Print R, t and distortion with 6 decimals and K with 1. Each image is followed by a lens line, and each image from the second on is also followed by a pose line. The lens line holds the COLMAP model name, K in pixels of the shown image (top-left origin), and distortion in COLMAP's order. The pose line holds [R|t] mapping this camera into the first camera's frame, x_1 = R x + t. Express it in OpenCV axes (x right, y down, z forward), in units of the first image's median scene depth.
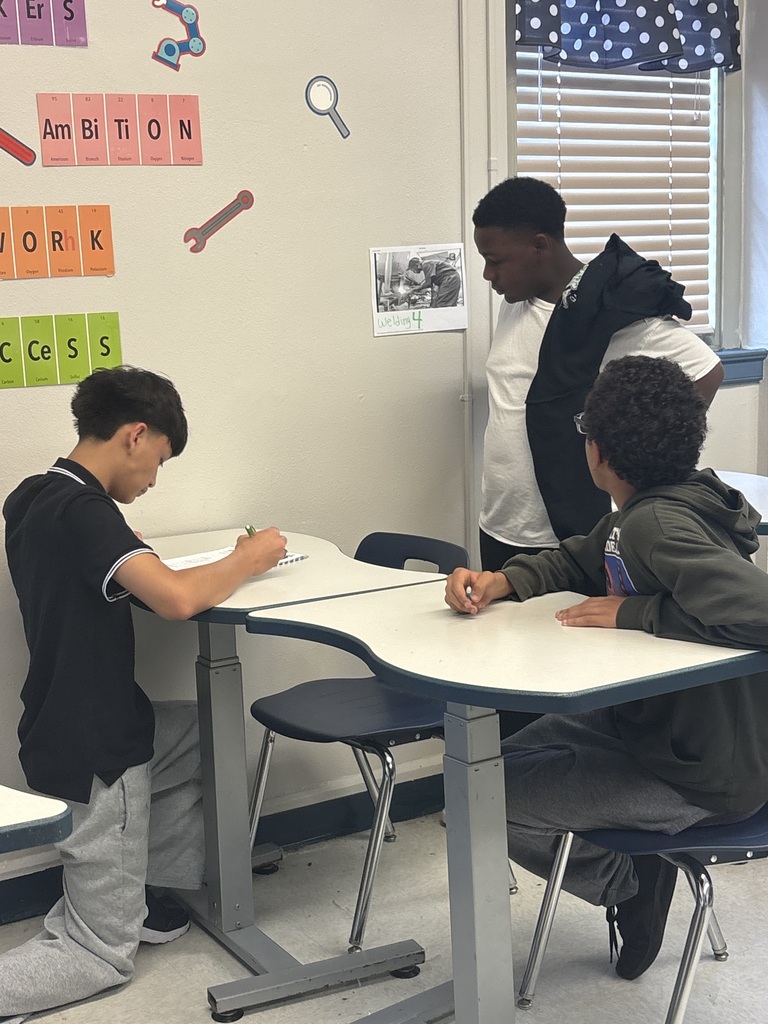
lens RADIAL K [[1476.6, 0, 383.7], [0, 1476.6, 513.7], [0, 0, 1]] dist [0.114208, 0.000000]
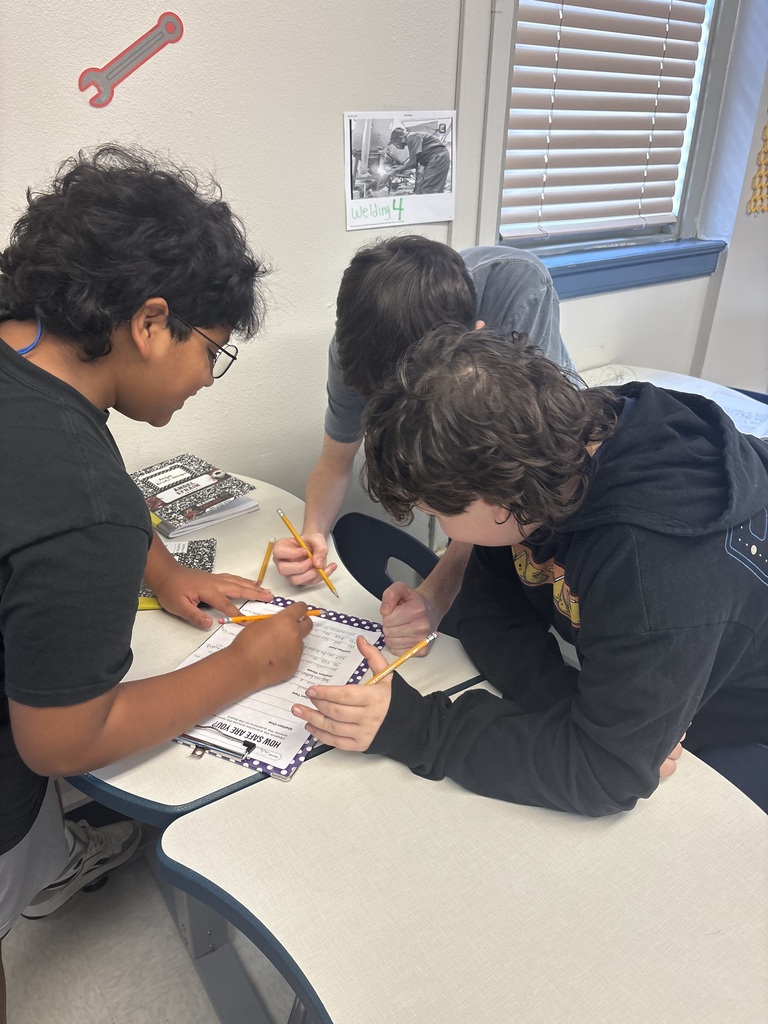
lens RADIAL K [[744.4, 0, 384.4], [0, 744.4, 507.3], [0, 0, 1]] dist [0.002838, 0.009182]
pose [[0.997003, 0.008127, 0.076937, -0.016309], [-0.031310, 0.951774, 0.305197, -0.099090], [-0.070747, -0.306691, 0.949176, 0.548218]]
